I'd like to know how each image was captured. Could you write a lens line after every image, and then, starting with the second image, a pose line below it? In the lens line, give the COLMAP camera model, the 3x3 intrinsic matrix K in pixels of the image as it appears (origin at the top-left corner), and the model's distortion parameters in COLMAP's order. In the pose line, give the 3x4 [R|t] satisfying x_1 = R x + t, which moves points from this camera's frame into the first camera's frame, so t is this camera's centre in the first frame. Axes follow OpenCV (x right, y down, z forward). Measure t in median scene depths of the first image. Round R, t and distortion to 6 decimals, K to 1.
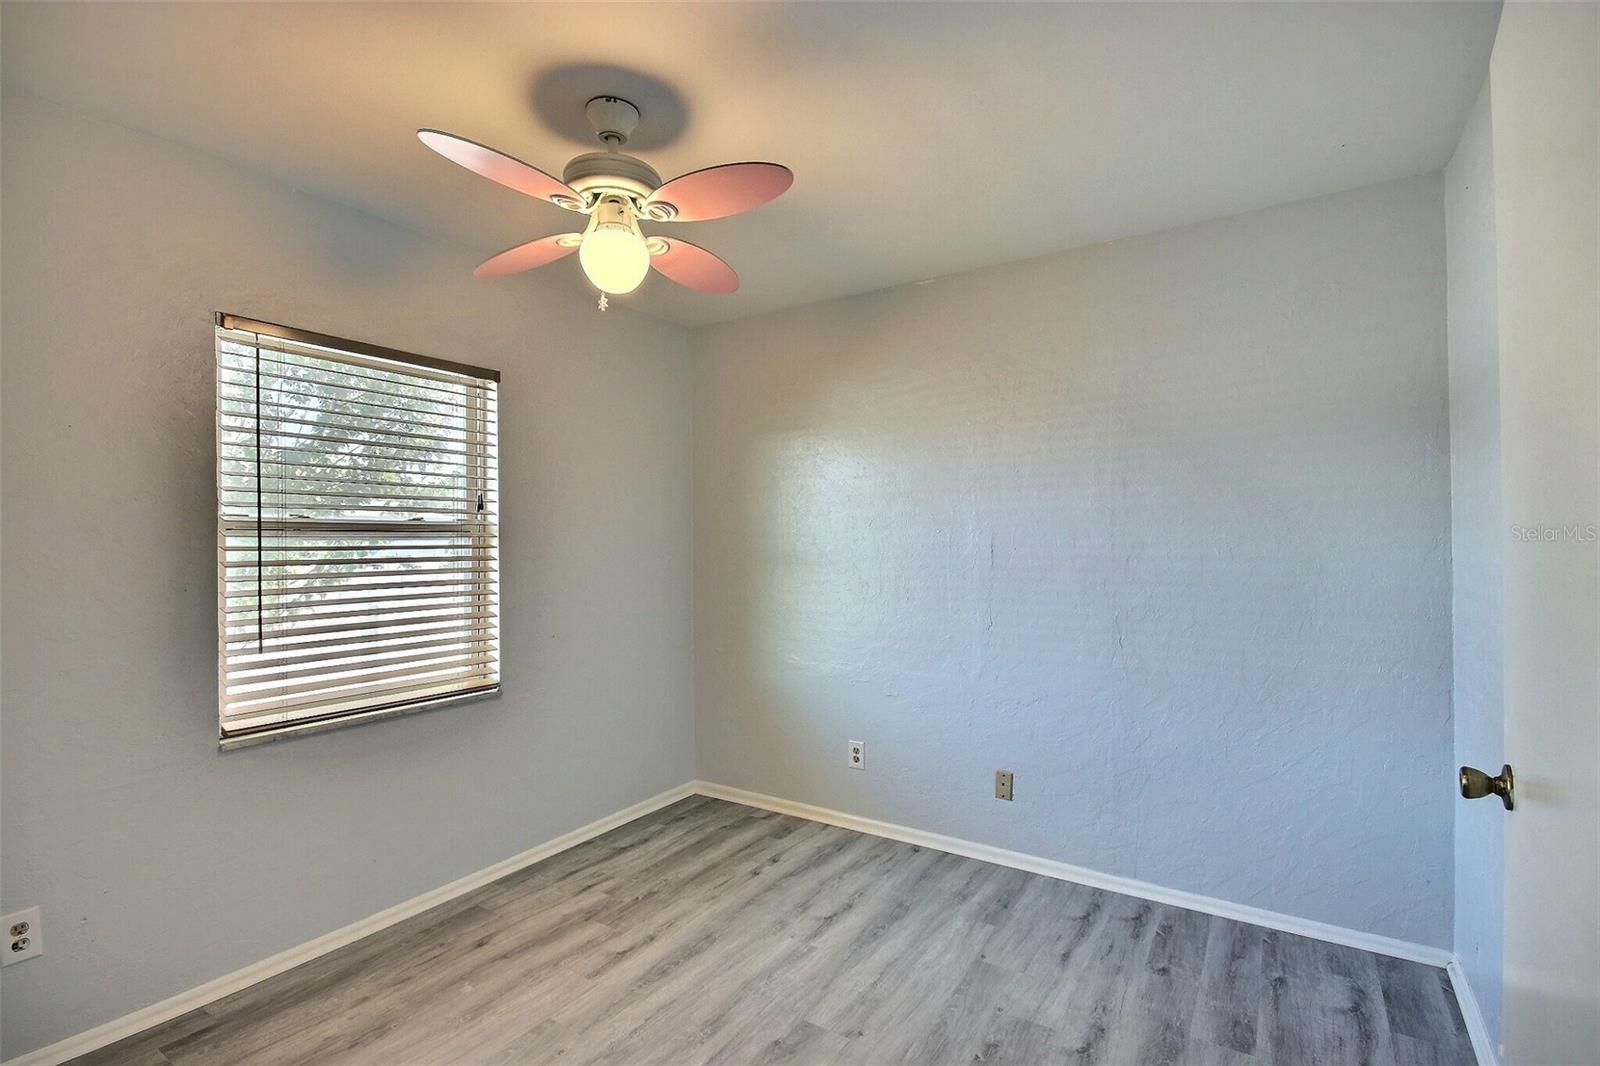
lens RADIAL K [[738.6, 0, 791.8], [0, 738.6, 544.3], [0, 0, 1]] dist [0.000735, -0.007224]
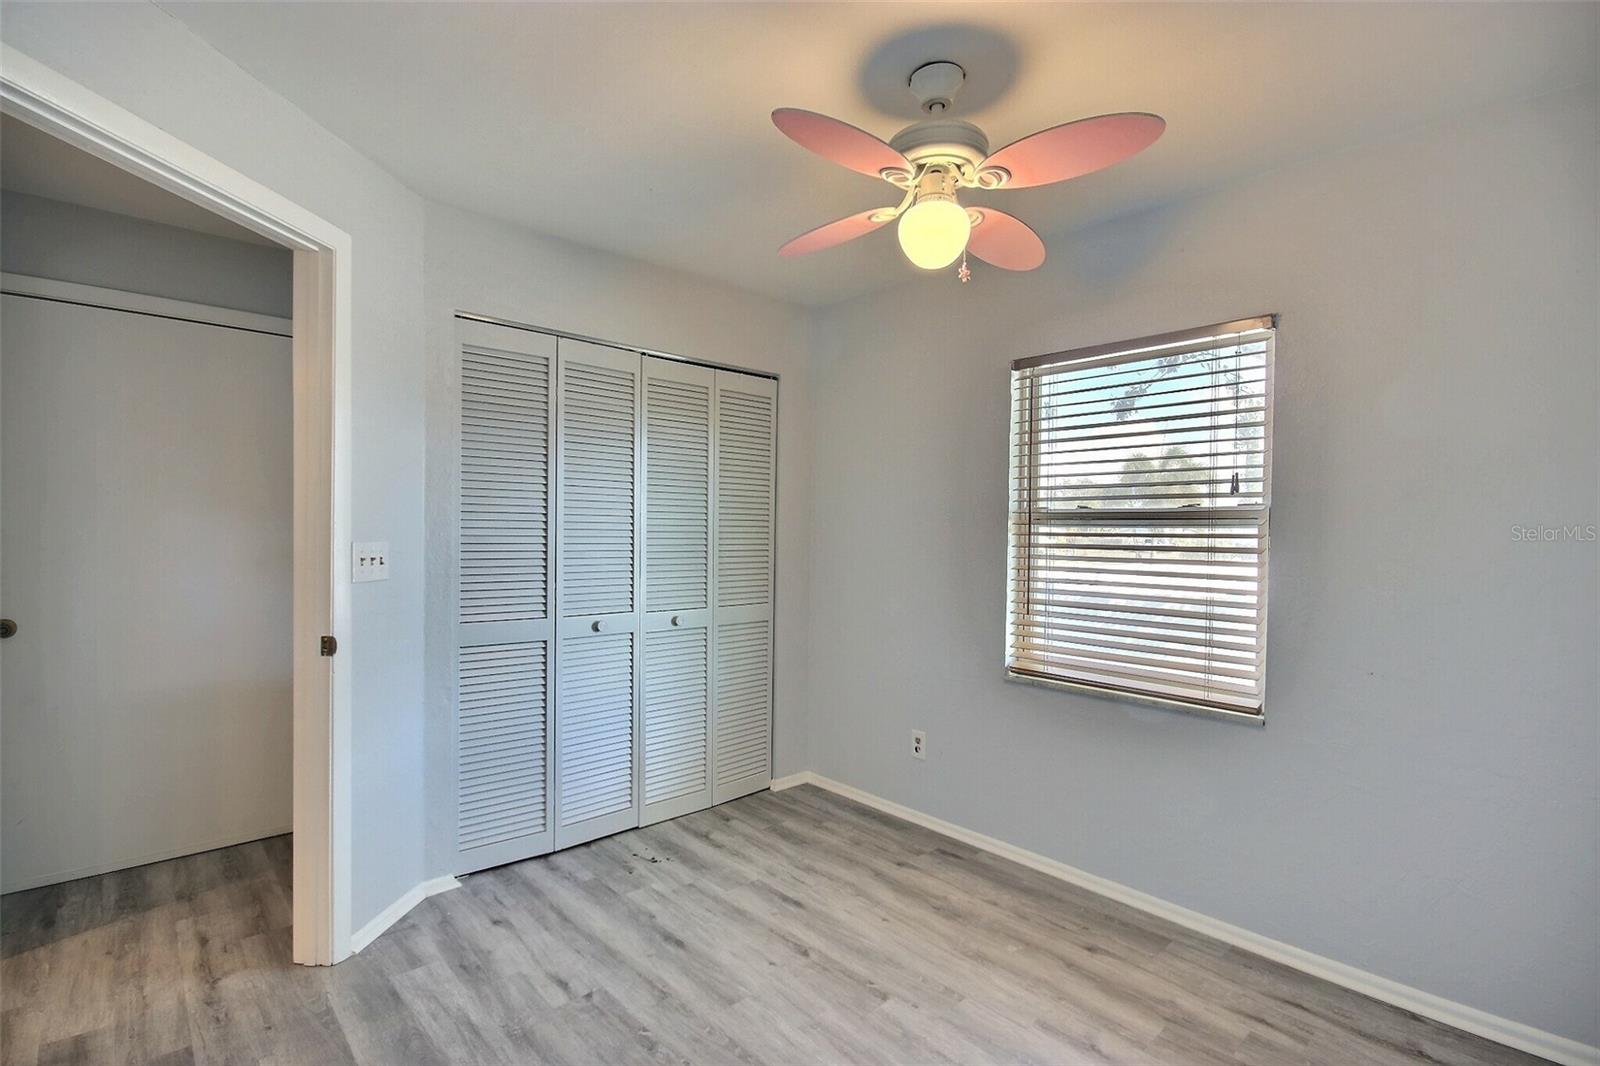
lens RADIAL K [[738.6, 0, 791.8], [0, 738.6, 544.3], [0, 0, 1]] dist [0.000735, -0.007224]
pose [[-0.254114, 0.023030, -0.966900, 0.592926], [-0.011495, 0.999574, 0.026829, -0.005430], [0.967106, 0.017932, -0.253741, 0.858270]]
